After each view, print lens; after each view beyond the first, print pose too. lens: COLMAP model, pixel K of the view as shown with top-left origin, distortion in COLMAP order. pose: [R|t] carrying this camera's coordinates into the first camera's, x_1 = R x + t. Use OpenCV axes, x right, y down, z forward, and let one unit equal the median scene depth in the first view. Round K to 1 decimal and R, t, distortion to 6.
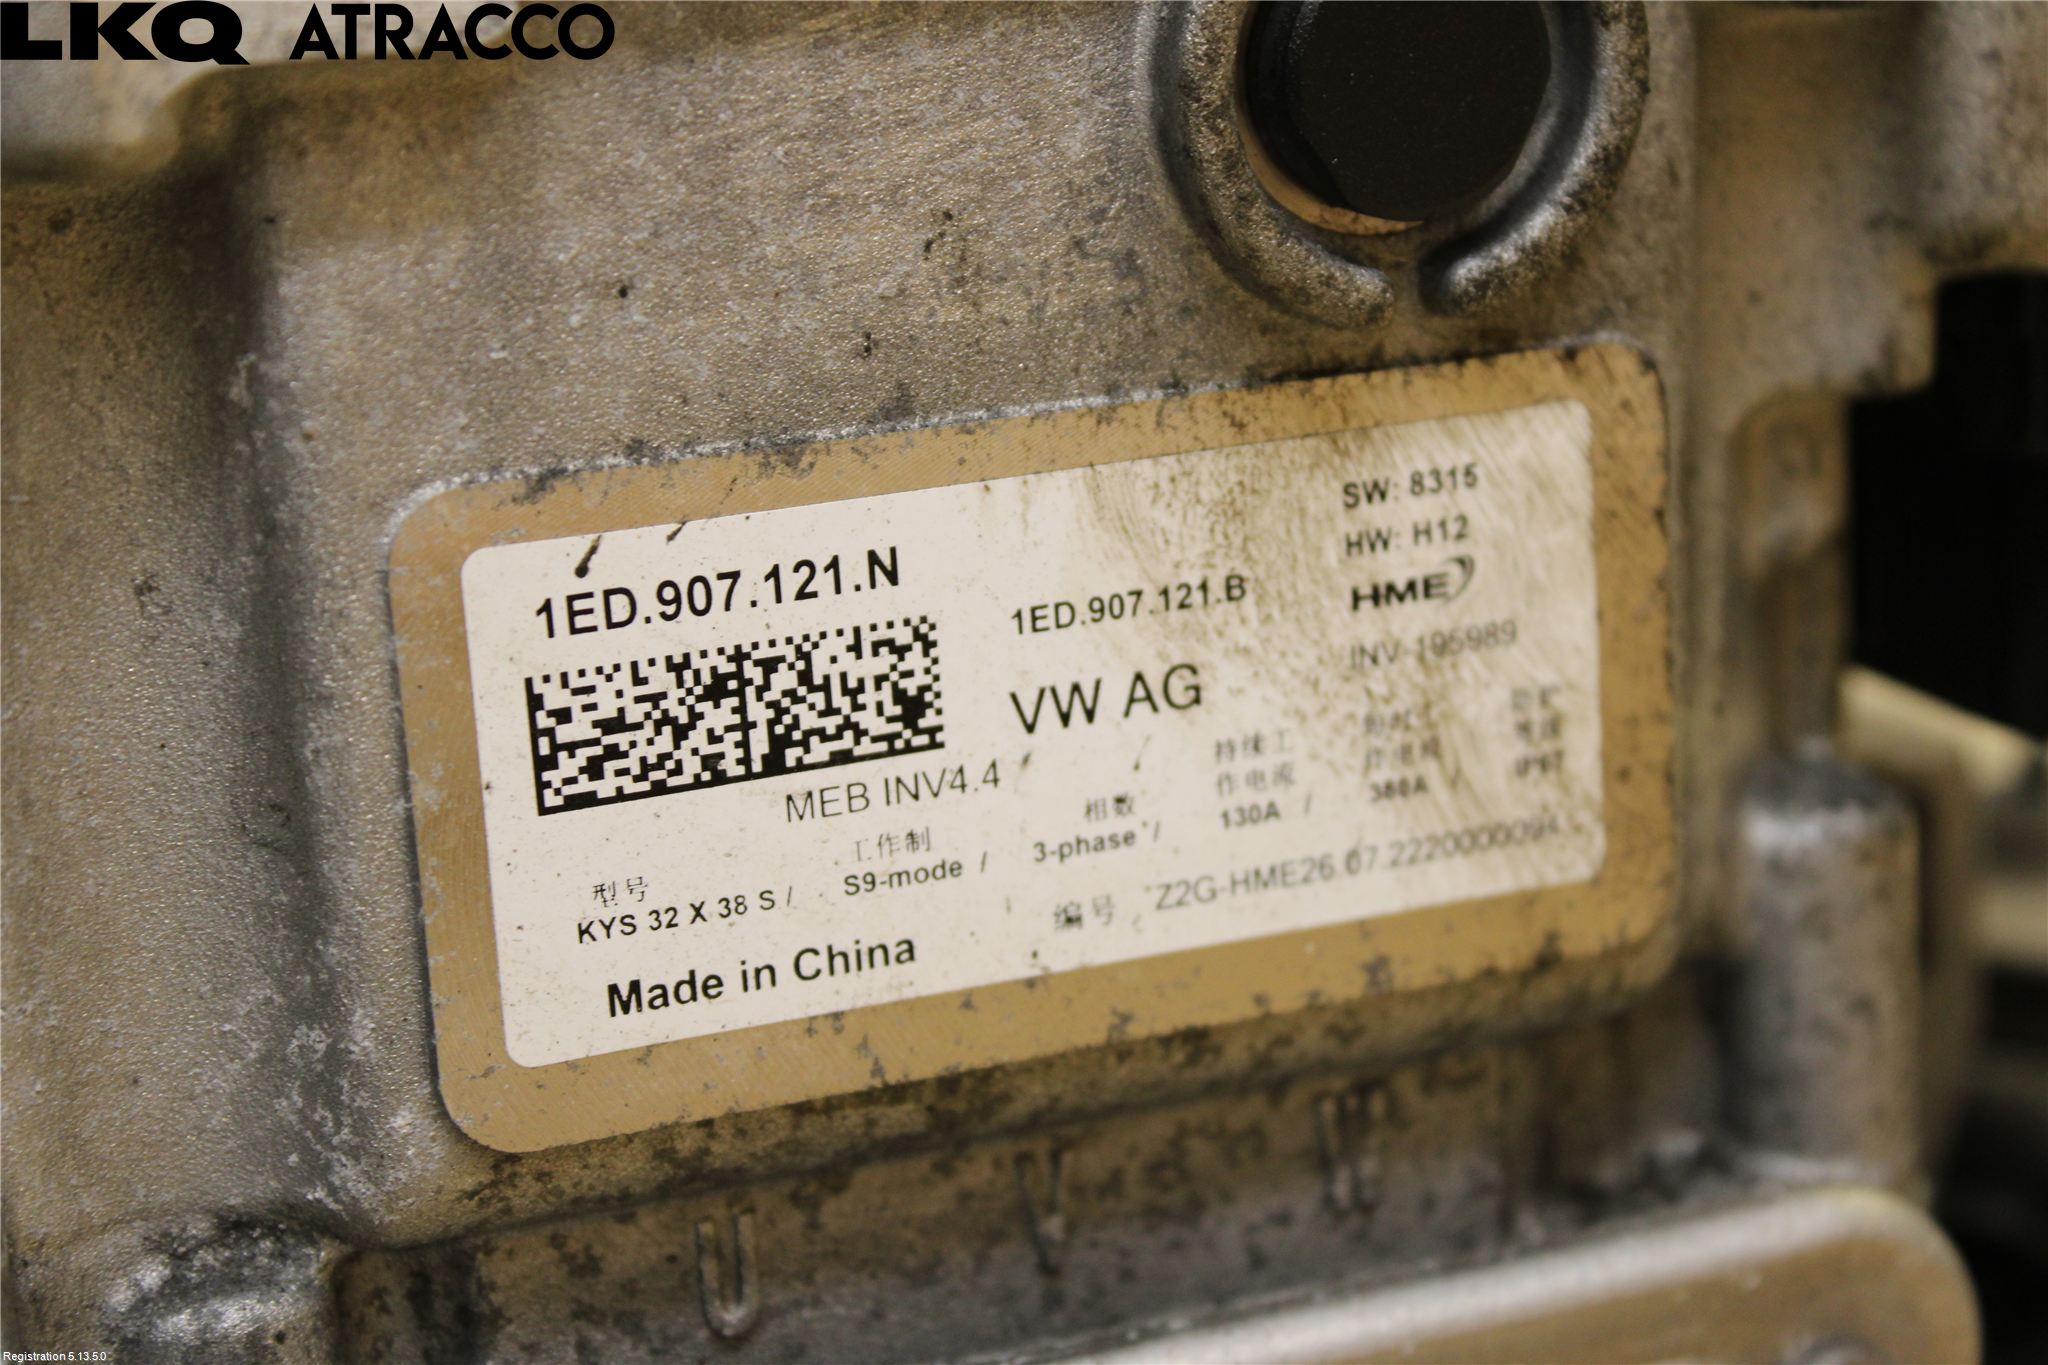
lens RADIAL K [[4697.3, 0, 1025.8], [0, 4697.3, 682.8], [0, 0, 1]] dist [0.048972, 0.000000]
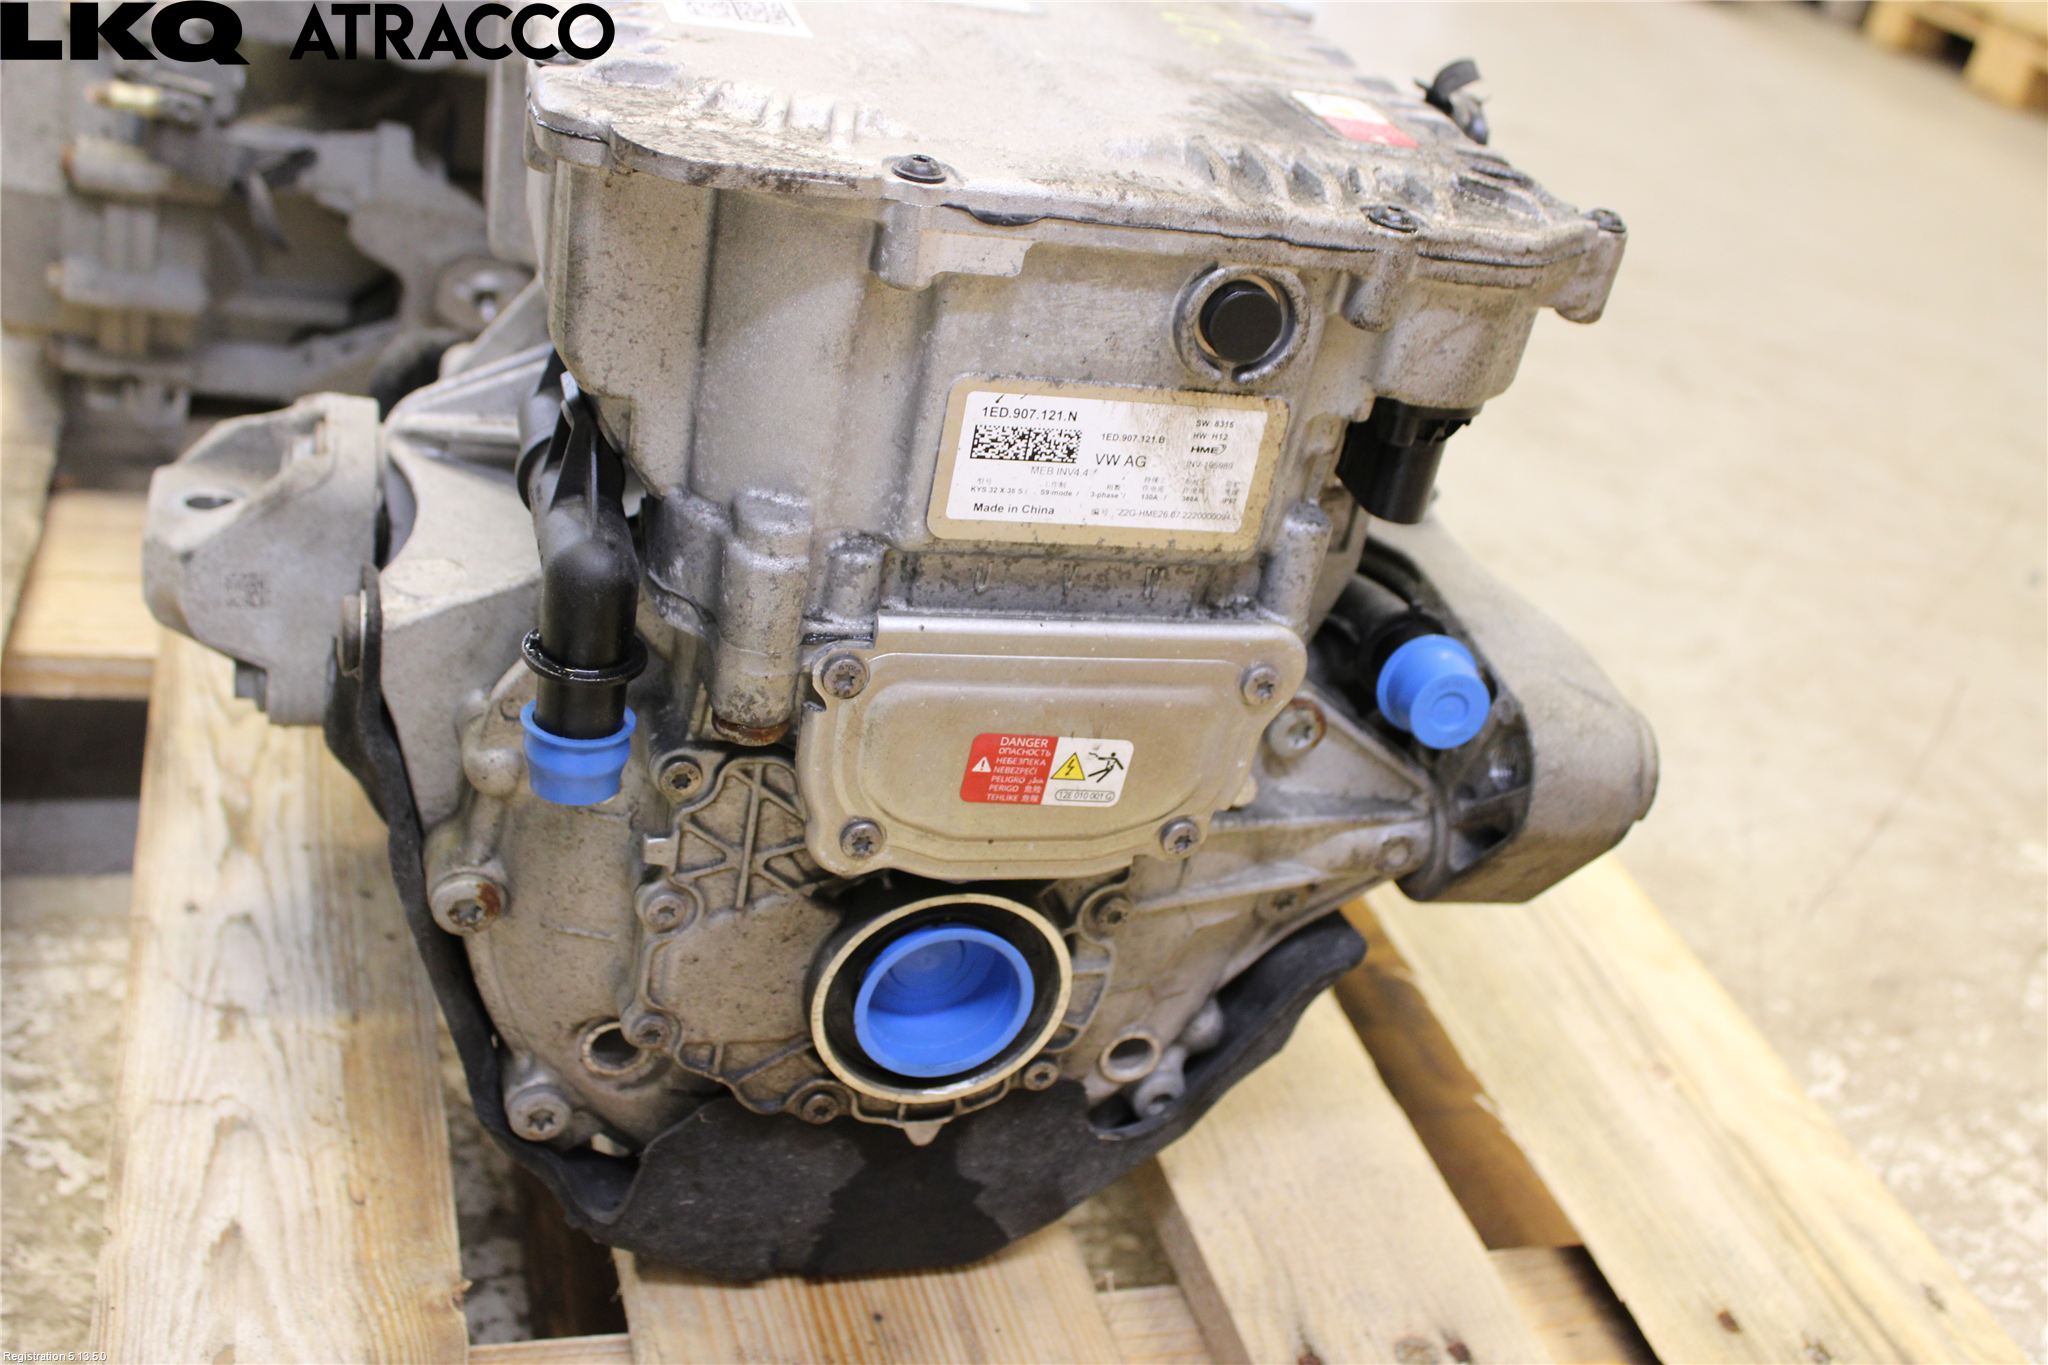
lens RADIAL K [[2244.7, 0, 1023.5], [0, 2244.7, 681.6], [0, 0, 1]] dist [-0.007107, 0.000000]
pose [[0.965340, 0.259600, 0.026965, -0.059944], [-0.258750, 0.938385, 0.229090, -0.220774], [0.034168, -0.228127, 0.973032, -0.785808]]
